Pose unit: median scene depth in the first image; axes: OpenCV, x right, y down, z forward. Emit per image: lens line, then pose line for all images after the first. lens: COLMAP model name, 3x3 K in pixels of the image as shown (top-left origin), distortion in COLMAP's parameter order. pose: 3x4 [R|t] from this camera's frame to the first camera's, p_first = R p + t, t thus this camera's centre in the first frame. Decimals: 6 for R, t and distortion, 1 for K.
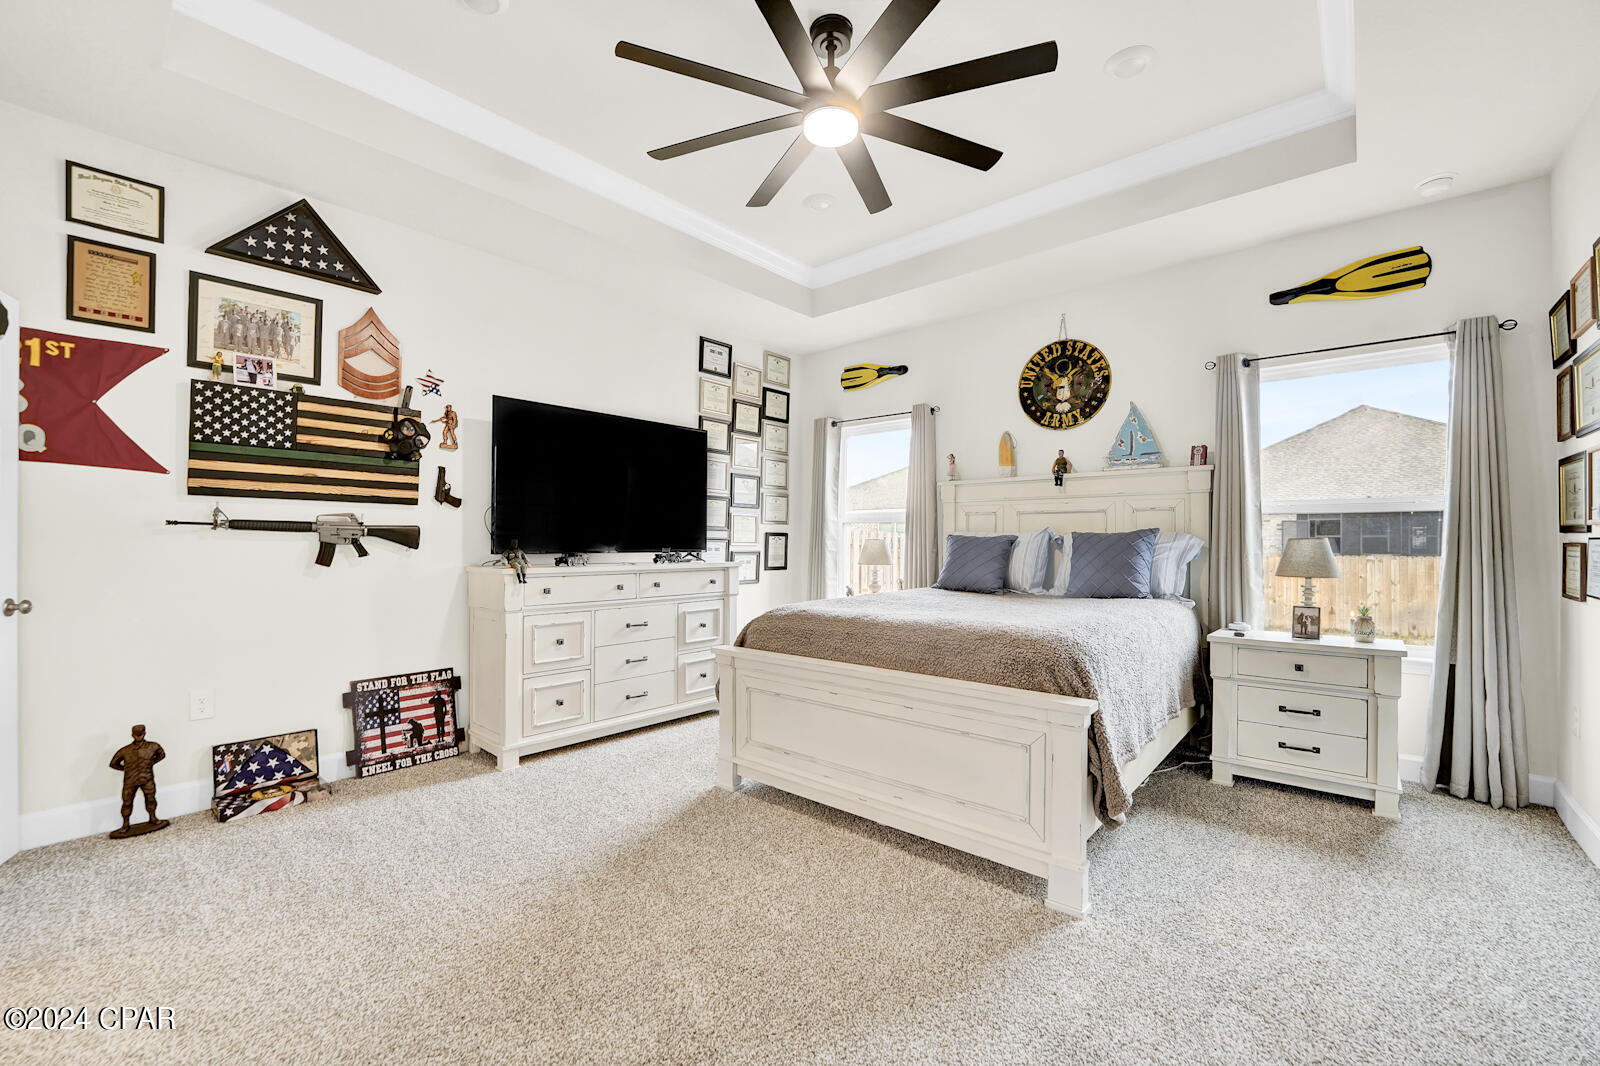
lens RADIAL K [[651.9, 0, 785.2], [0, 651.9, 537.6], [0, 0, 1]] dist [-0.031033, 0.003837]
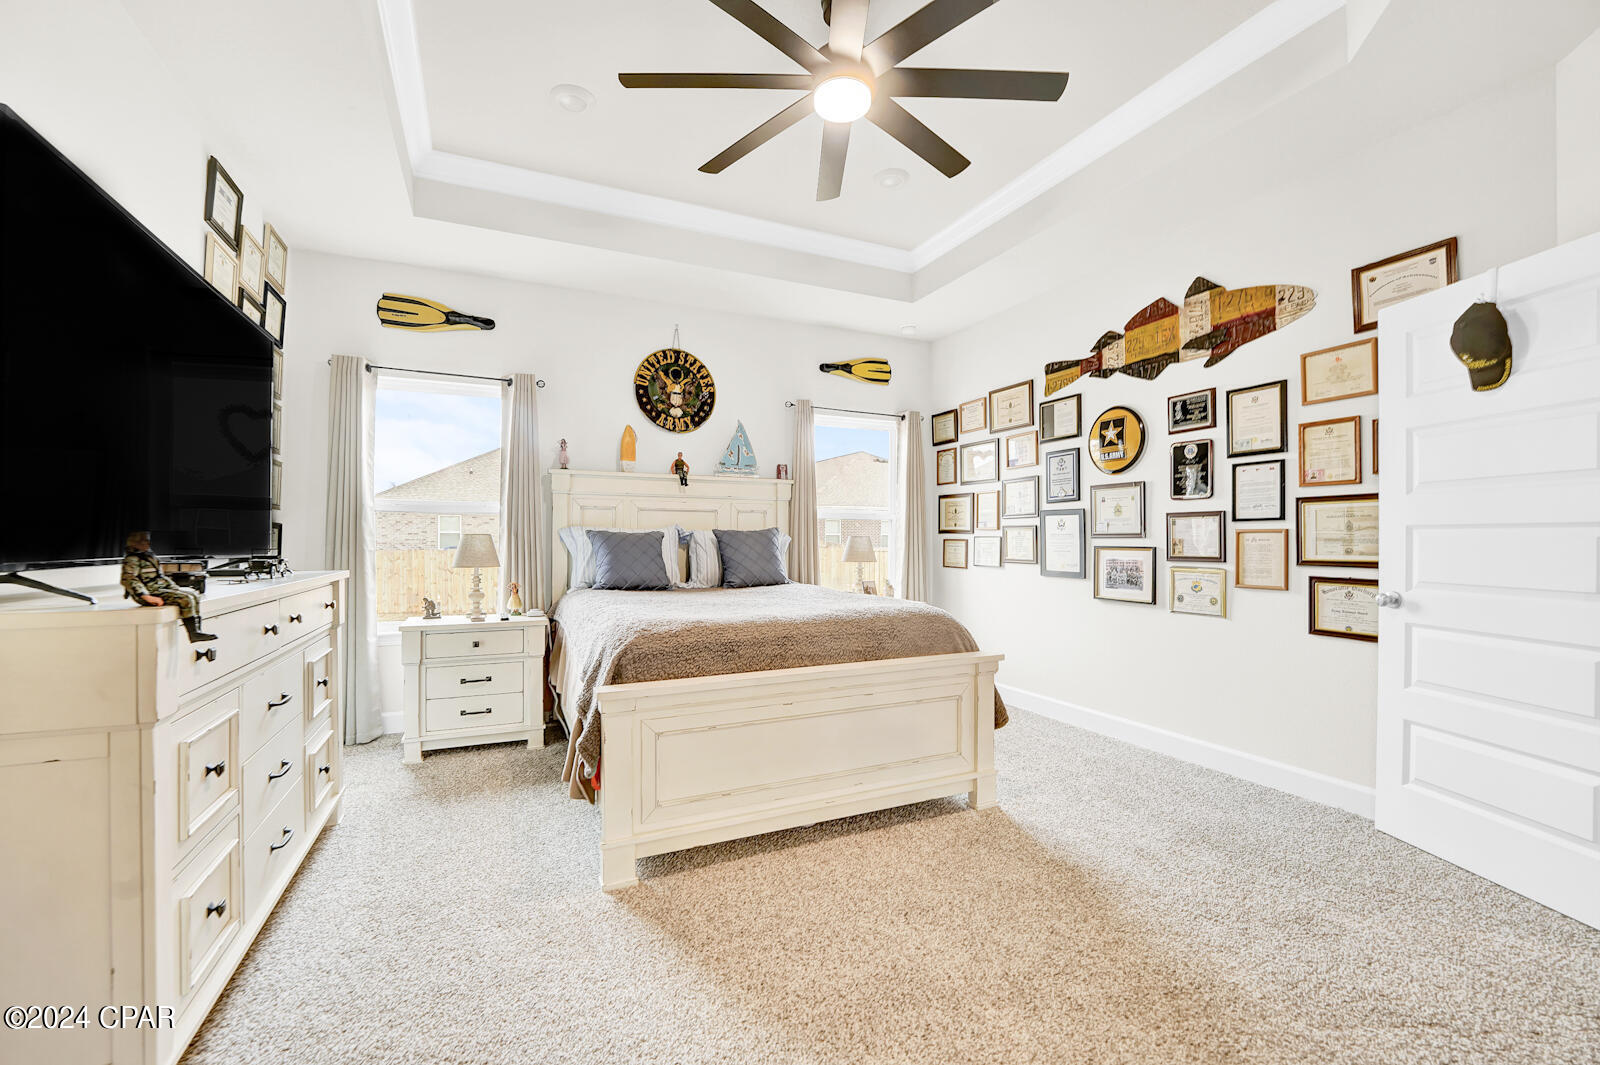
lens RADIAL K [[651.0, 0, 787.9], [0, 651.0, 533.2], [0, 0, 1]] dist [-0.019355, -0.001057]
pose [[0.406102, 0.007284, 0.913799, -0.510642], [-0.008509, 0.999955, -0.004190, 0.002088], [-0.913788, -0.006074, 0.406145, 0.421217]]
